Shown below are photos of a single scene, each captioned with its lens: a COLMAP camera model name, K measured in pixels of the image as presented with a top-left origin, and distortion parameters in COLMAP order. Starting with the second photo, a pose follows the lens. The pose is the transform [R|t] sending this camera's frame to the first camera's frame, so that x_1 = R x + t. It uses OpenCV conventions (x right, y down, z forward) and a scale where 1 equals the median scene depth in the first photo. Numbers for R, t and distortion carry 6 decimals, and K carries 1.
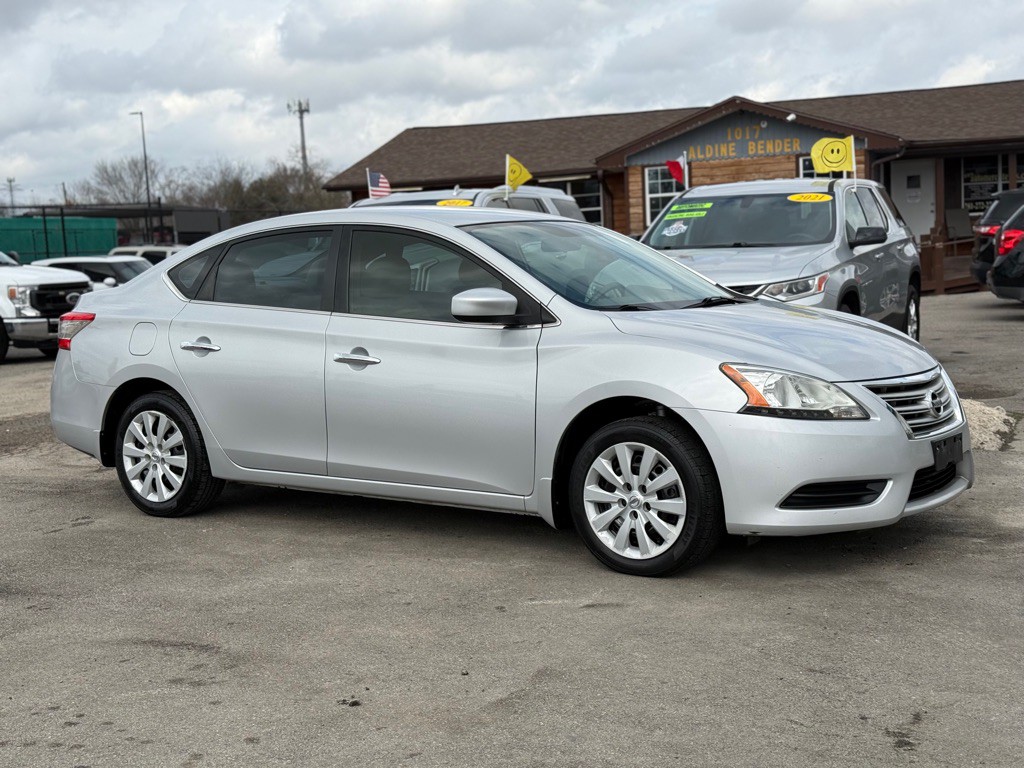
lens RADIAL K [[1431.2, 0, 516.9], [0, 1431.2, 382.2], [0, 0, 1]] dist [0.211143, -0.457163]
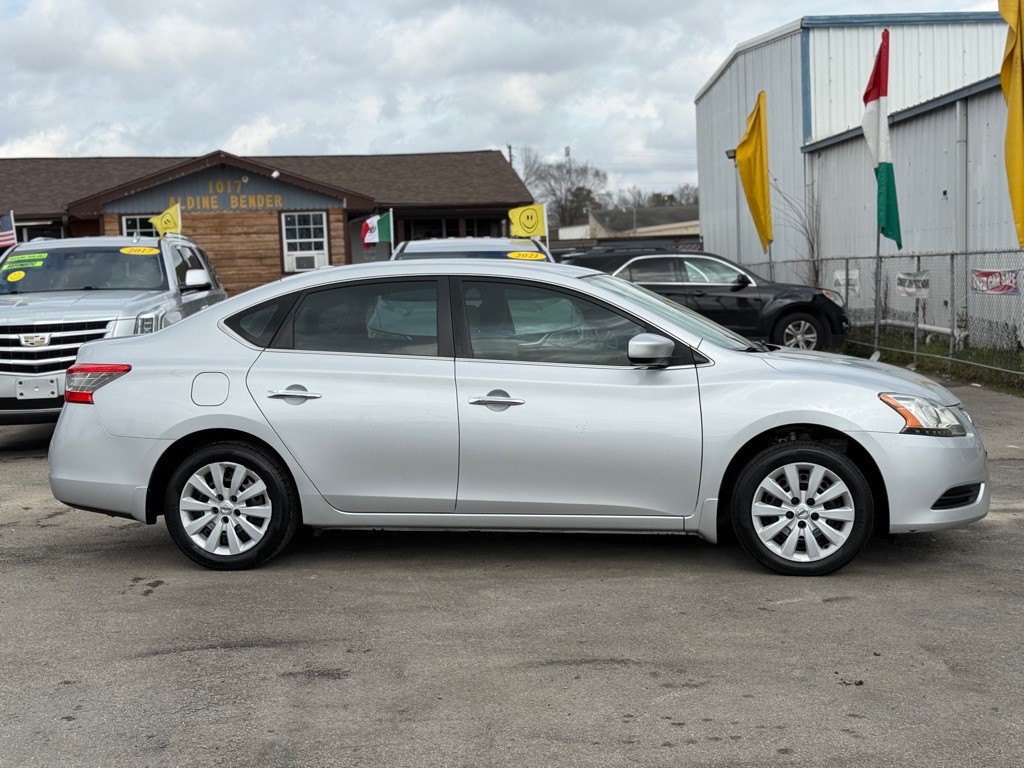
lens RADIAL K [[1431.2, 0, 516.9], [0, 1431.2, 382.2], [0, 0, 1]] dist [0.211143, -0.457163]
pose [[0.889340, -0.020405, 0.456792, -0.223381], [0.036870, 0.998951, -0.027159, -0.000176], [-0.455758, 0.040996, 0.889159, 0.016150]]
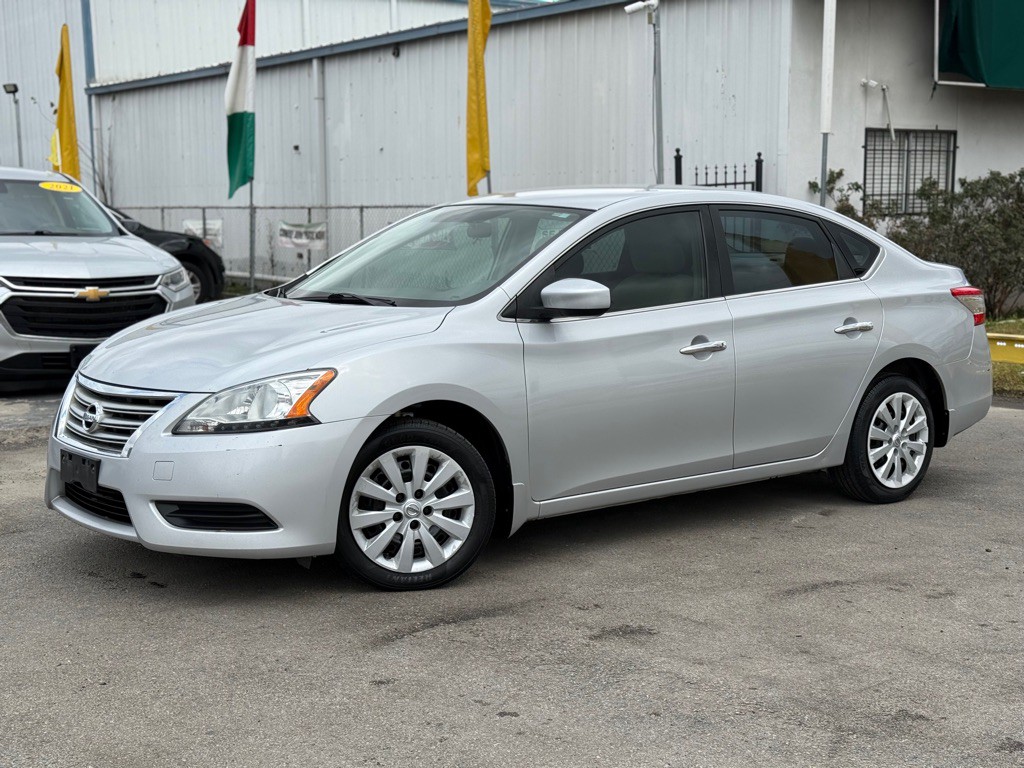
lens RADIAL K [[1431.2, 0, 516.9], [0, 1431.2, 382.2], [0, 0, 1]] dist [0.211143, -0.457163]
pose [[0.472425, -0.061540, 0.879220, -0.373372], [0.066666, 0.997197, 0.033977, -0.007201], [-0.878846, 0.042562, 0.475203, 0.195469]]
